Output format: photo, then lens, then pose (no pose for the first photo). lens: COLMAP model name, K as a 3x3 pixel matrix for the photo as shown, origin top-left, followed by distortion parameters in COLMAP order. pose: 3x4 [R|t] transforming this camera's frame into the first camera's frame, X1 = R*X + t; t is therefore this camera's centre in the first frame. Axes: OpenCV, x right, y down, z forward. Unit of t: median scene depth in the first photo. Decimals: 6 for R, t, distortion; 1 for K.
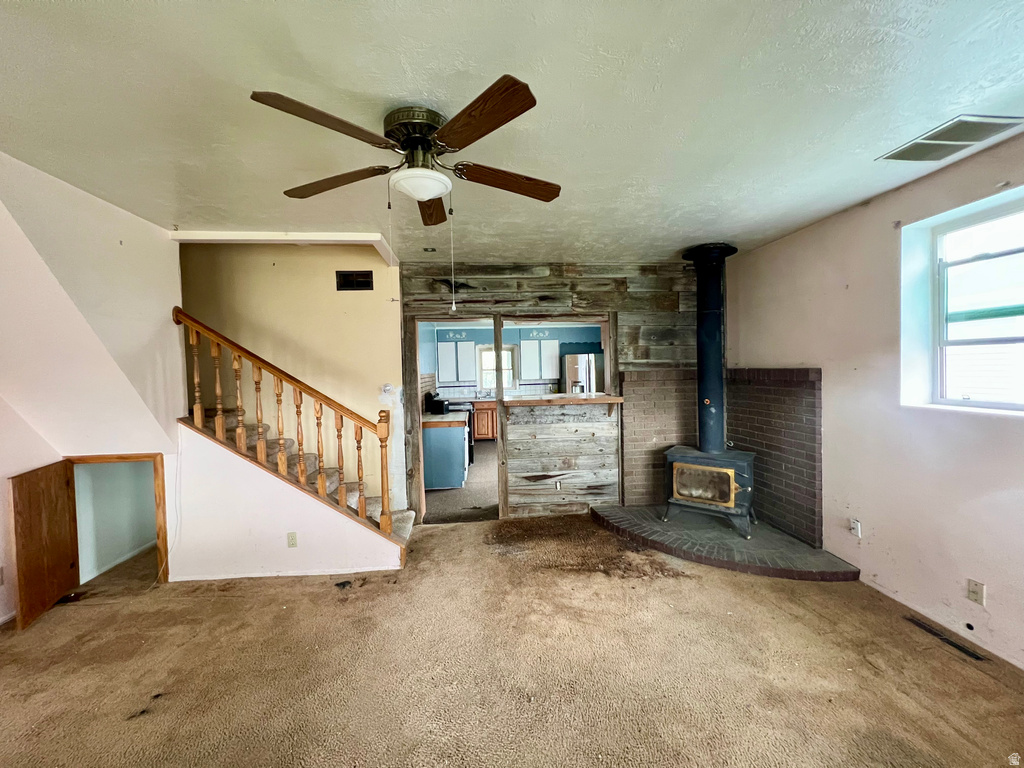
lens RADIAL K [[408.2, 0, 512.0], [0, 408.2, 381.5], [0, 0, 1]] dist [-0.001334, 0.000583]
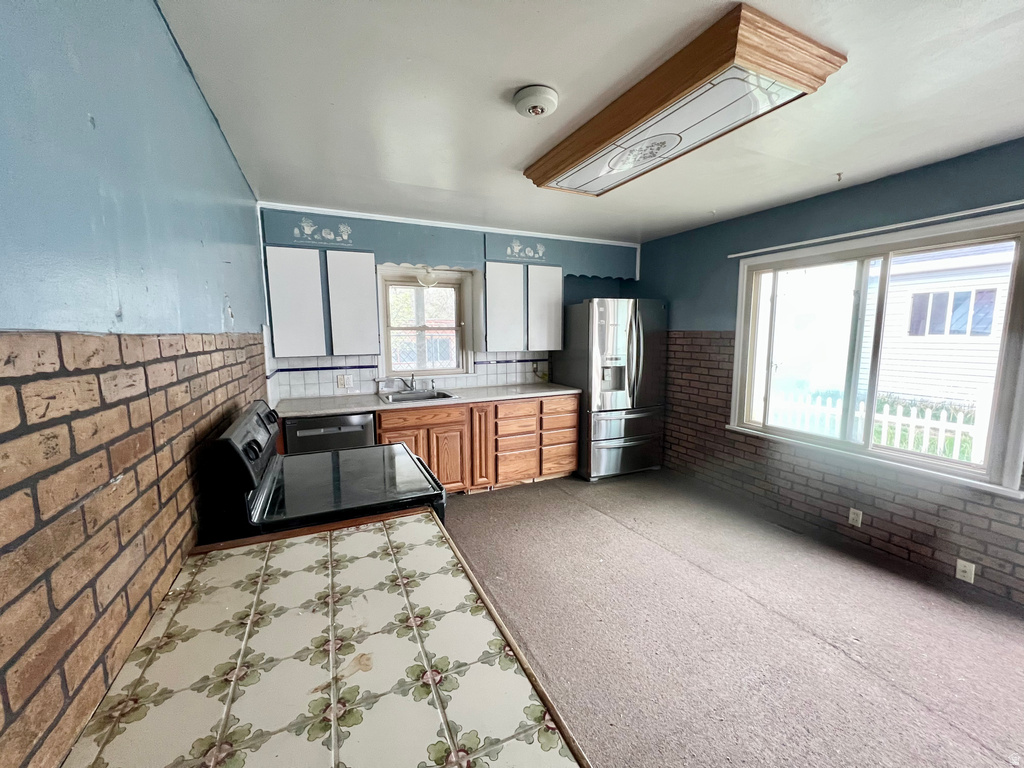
lens RADIAL K [[408.2, 0, 512.0], [0, 408.2, 382.2], [0, 0, 1]] dist [-0.001334, 0.000583]
pose [[0.943826, -0.019853, 0.329845, -0.207423], [-0.005750, 0.997056, 0.076465, -0.013318], [-0.330392, -0.074066, 0.940933, 1.219303]]
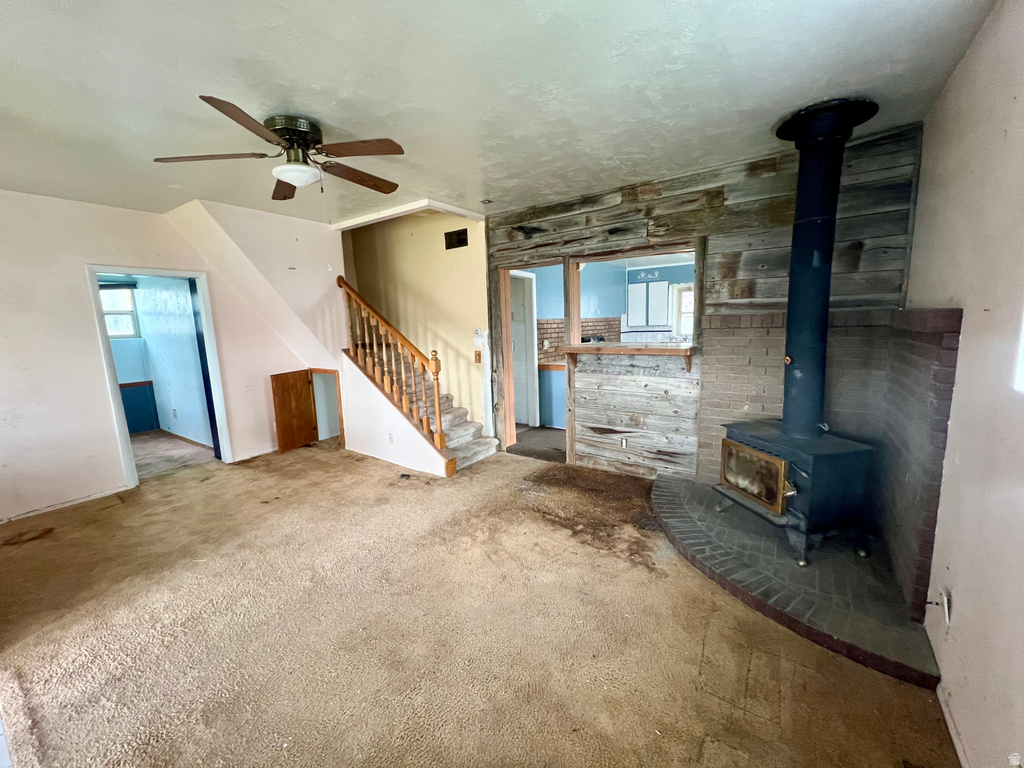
lens RADIAL K [[408.2, 0, 512.9], [0, 408.2, 382.2], [0, 0, 1]] dist [-0.001334, 0.000583]
pose [[0.759740, 0.096976, -0.642955, 0.516138], [-0.006170, 0.989847, 0.142006, -0.007556], [0.650198, -0.103920, 0.752624, 0.172817]]
